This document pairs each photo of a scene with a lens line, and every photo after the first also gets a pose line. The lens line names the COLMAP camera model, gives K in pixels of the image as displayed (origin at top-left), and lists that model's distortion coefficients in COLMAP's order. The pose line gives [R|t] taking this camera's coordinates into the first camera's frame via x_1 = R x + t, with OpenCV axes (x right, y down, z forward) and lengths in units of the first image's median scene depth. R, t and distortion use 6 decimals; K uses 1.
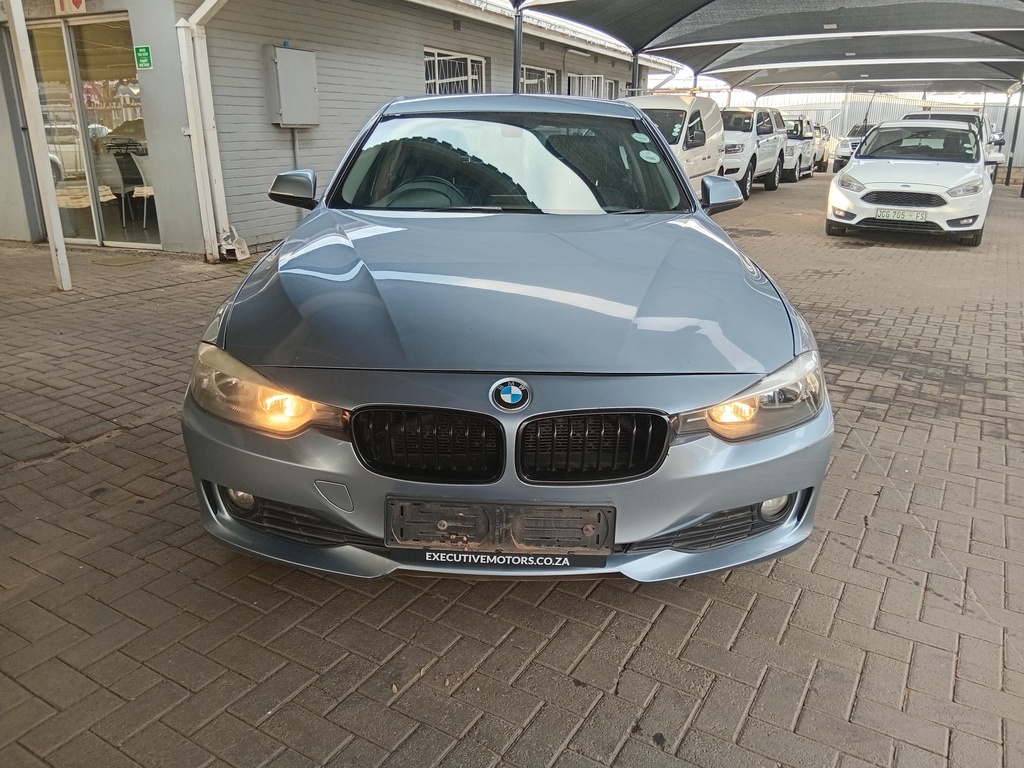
lens RADIAL K [[760.5, 0, 511.0], [0, 760.5, 385.9], [0, 0, 1]] dist [0.106249, -0.152101]
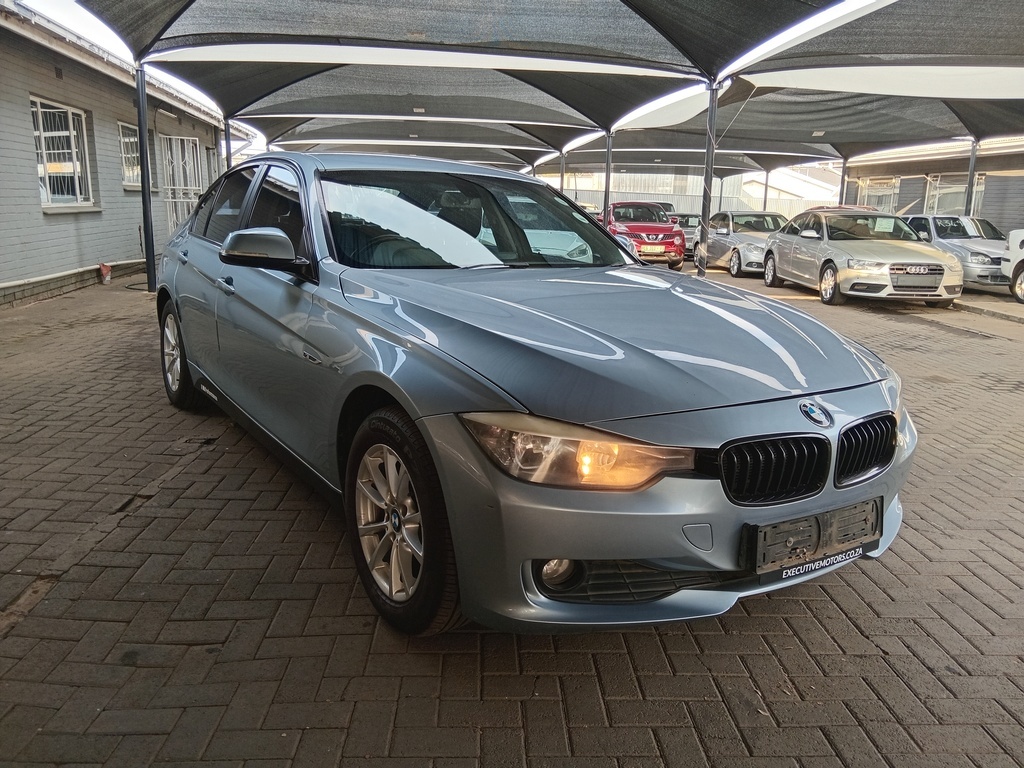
lens RADIAL K [[760.5, 0, 511.0], [0, 760.5, 385.9], [0, 0, 1]] dist [0.106249, -0.152101]
pose [[0.838885, -0.111607, 0.532744, -0.450505], [0.155143, 0.987181, -0.037487, -0.025215], [-0.521731, 0.114098, 0.845445, 0.122450]]
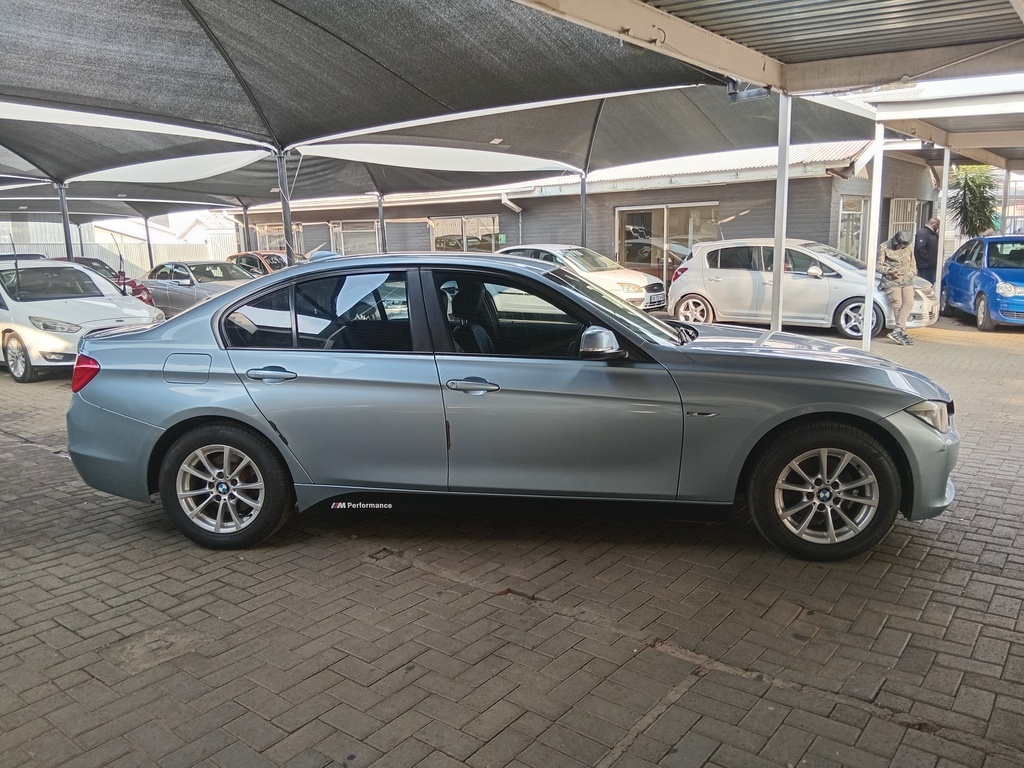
lens RADIAL K [[760.5, 0, 511.0], [0, 760.5, 385.9], [0, 0, 1]] dist [0.106249, -0.152101]
pose [[0.150273, -0.194744, 0.969274, -1.146876], [0.343128, 0.929738, 0.133603, -0.331836], [-0.927190, 0.312508, 0.206536, 0.792247]]
